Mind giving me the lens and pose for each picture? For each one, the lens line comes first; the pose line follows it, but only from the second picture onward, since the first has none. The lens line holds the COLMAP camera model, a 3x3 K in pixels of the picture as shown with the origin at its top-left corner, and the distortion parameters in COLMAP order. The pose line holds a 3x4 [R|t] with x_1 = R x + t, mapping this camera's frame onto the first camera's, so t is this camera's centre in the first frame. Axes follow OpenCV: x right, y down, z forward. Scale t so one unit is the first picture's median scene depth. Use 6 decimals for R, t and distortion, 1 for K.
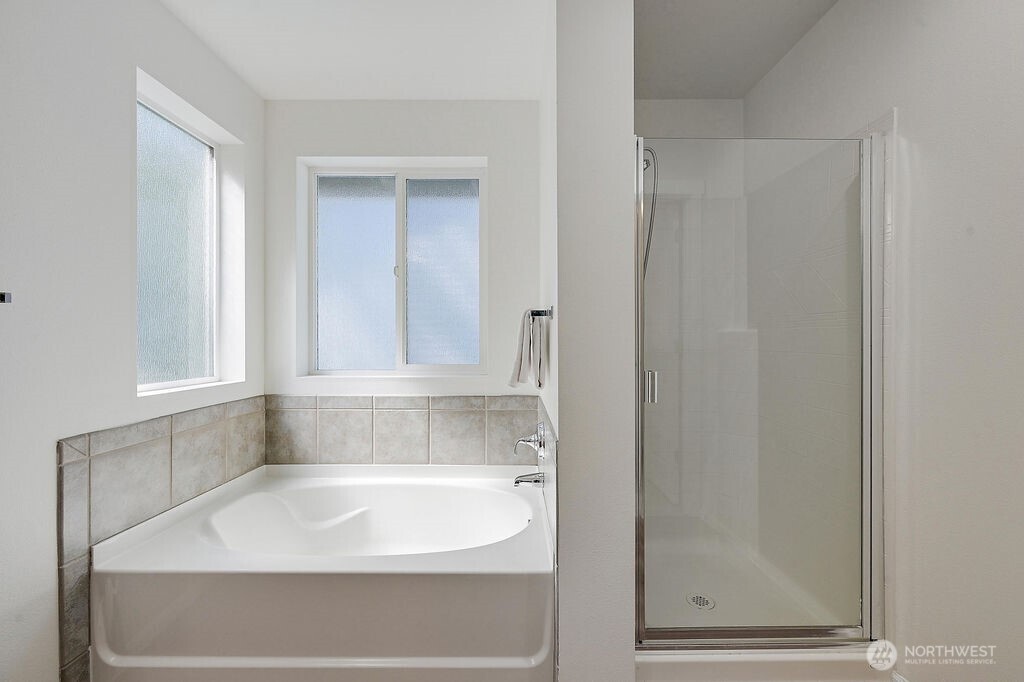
lens RADIAL K [[410.6, 0, 512.9], [0, 410.6, 341.4], [0, 0, 1]] dist [0.000605, 0.000804]
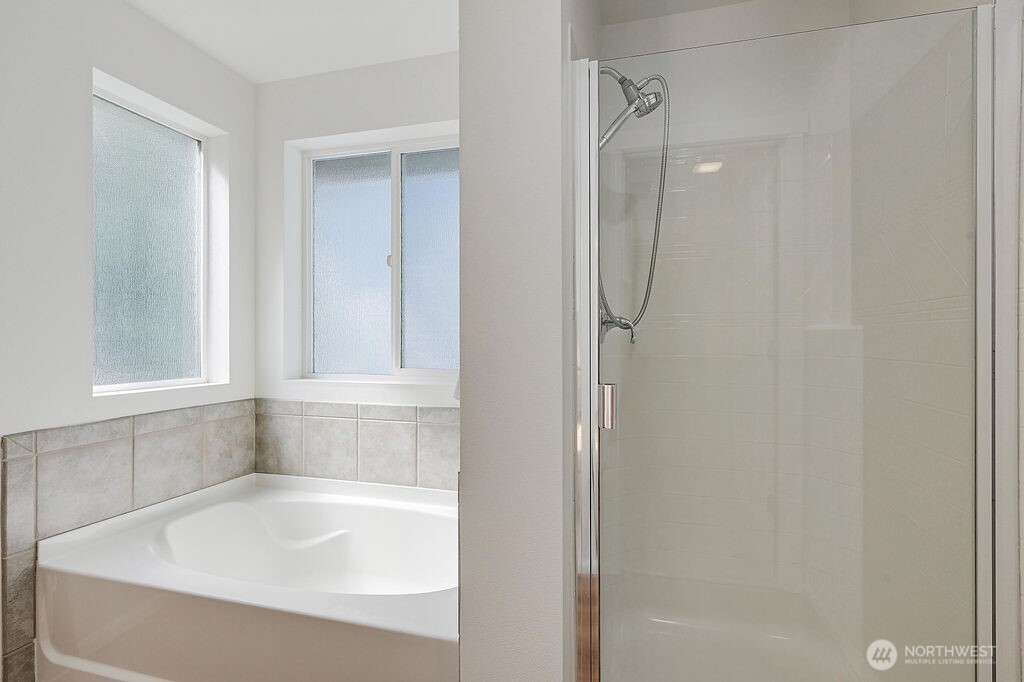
lens RADIAL K [[486.1, 0, 511.8], [0, 486.1, 340.9], [0, 0, 1]] dist [0.012010, -0.002071]
pose [[0.962201, 0.002518, -0.272327, 0.286655], [-0.003060, 0.999994, -0.001568, -0.001726], [0.272322, 0.002342, 0.962203, 0.091937]]
